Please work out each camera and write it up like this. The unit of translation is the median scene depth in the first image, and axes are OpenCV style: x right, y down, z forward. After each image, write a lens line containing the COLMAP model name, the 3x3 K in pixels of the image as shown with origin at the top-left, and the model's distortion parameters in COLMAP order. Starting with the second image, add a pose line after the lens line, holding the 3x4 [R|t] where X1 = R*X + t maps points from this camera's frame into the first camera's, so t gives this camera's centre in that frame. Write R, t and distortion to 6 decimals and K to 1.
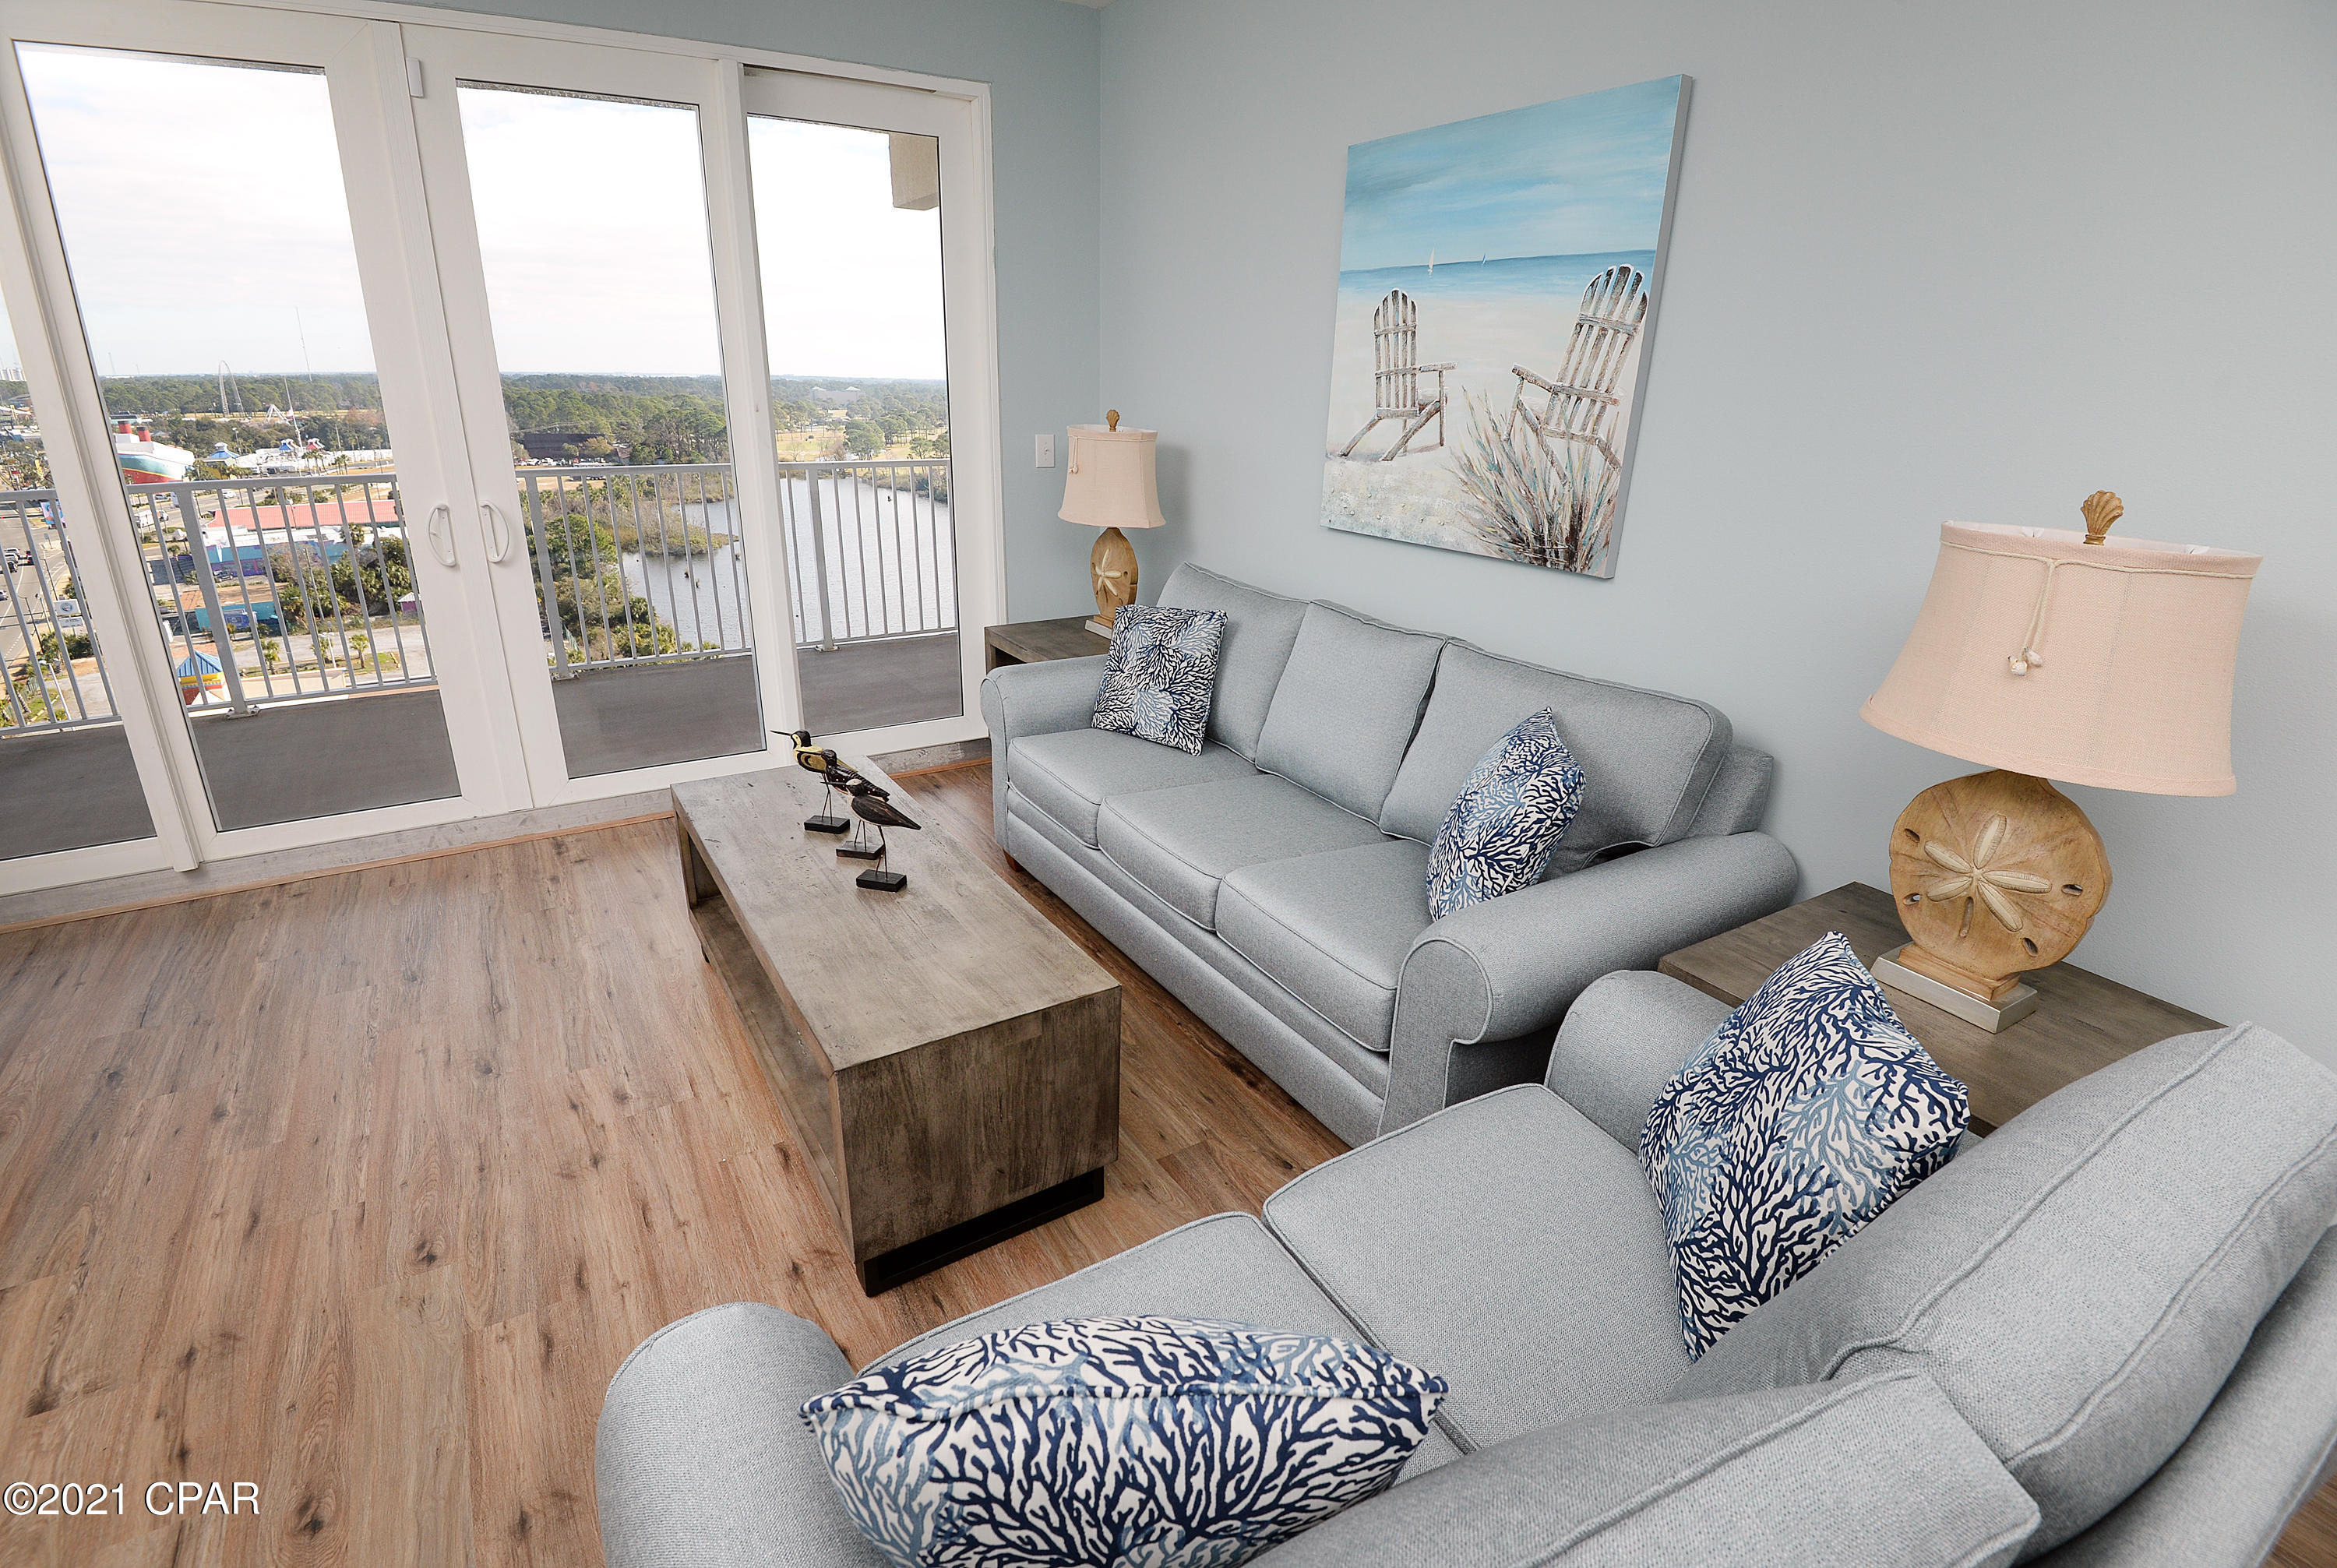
lens RADIAL K [[1091.5, 0, 1183.9], [0, 1091.5, 803.0], [0, 0, 1]] dist [-0.050339, -0.003614]
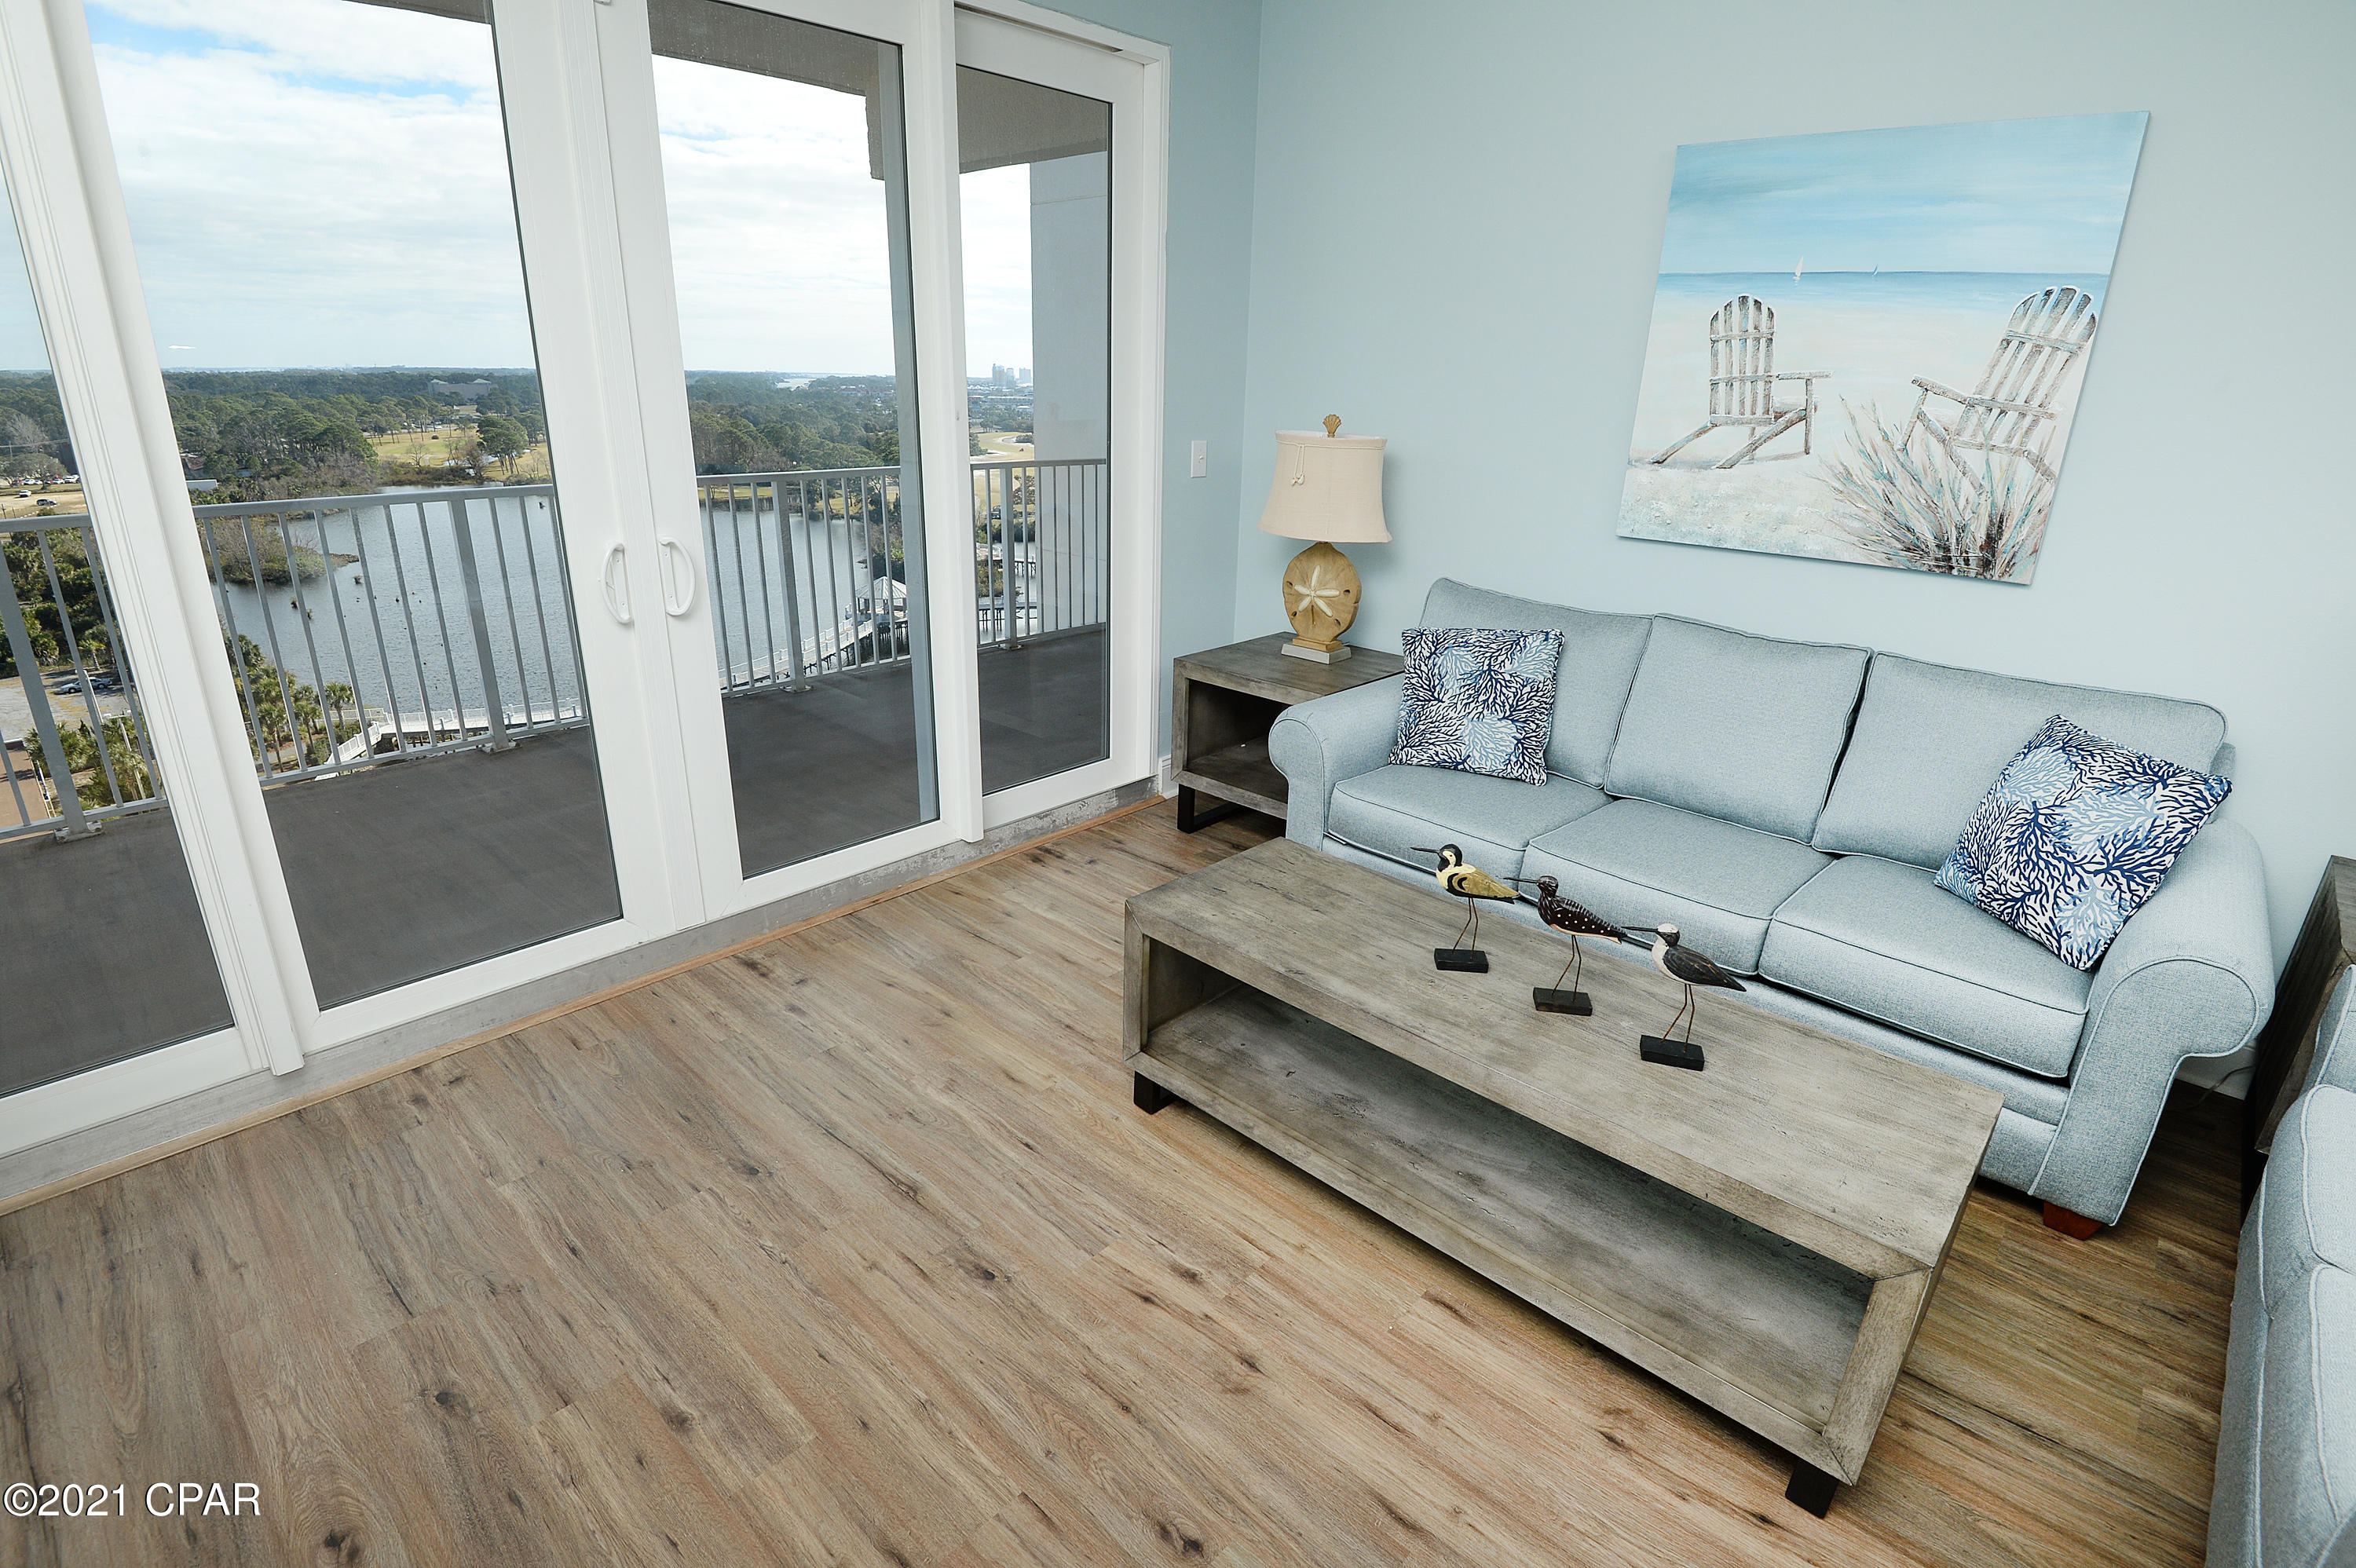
lens RADIAL K [[1148.6, 0, 1165.1], [0, 1148.6, 789.9], [0, 0, 1]] dist [-0.047820, -0.003797]
pose [[0.970771, -0.088404, 0.223134, -0.584047], [0.091571, 0.995791, -0.003864, -0.073832], [-0.221854, 0.024183, 0.974780, 0.134012]]
